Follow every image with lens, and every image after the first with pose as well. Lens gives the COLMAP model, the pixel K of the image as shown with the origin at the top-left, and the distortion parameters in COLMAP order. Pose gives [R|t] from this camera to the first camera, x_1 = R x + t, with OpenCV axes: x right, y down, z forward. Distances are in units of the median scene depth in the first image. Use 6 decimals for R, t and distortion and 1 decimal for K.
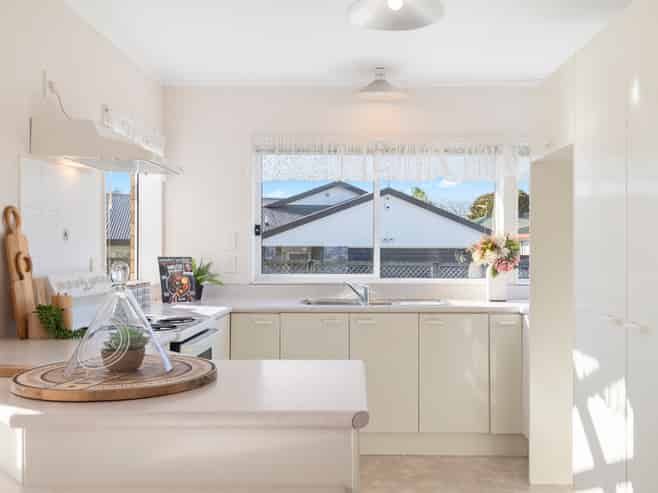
lens RADIAL K [[565.4, 0, 329.0], [0, 565.4, 246.5], [0, 0, 1]] dist [0.003582, -0.001057]
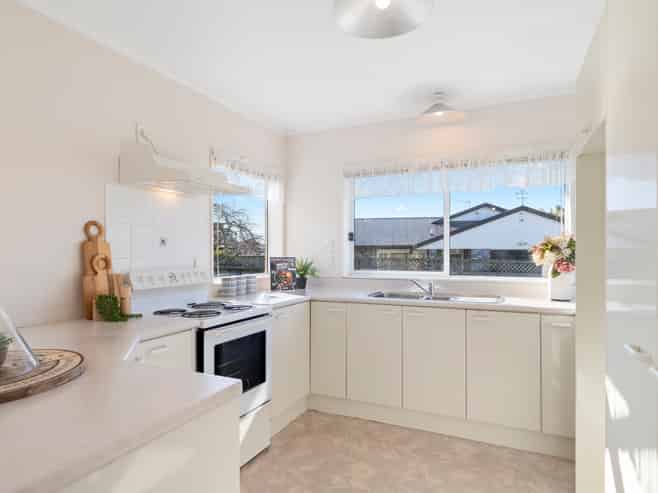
lens RADIAL K [[356.4, 0, 330.3], [0, 356.4, 250.0], [0, 0, 1]] dist [-0.004718, -0.001382]
pose [[0.917434, -0.006918, -0.397828, 0.175952], [0.007232, 0.999974, -0.000711, 0.002047], [0.397822, -0.002225, 0.917460, 0.245157]]
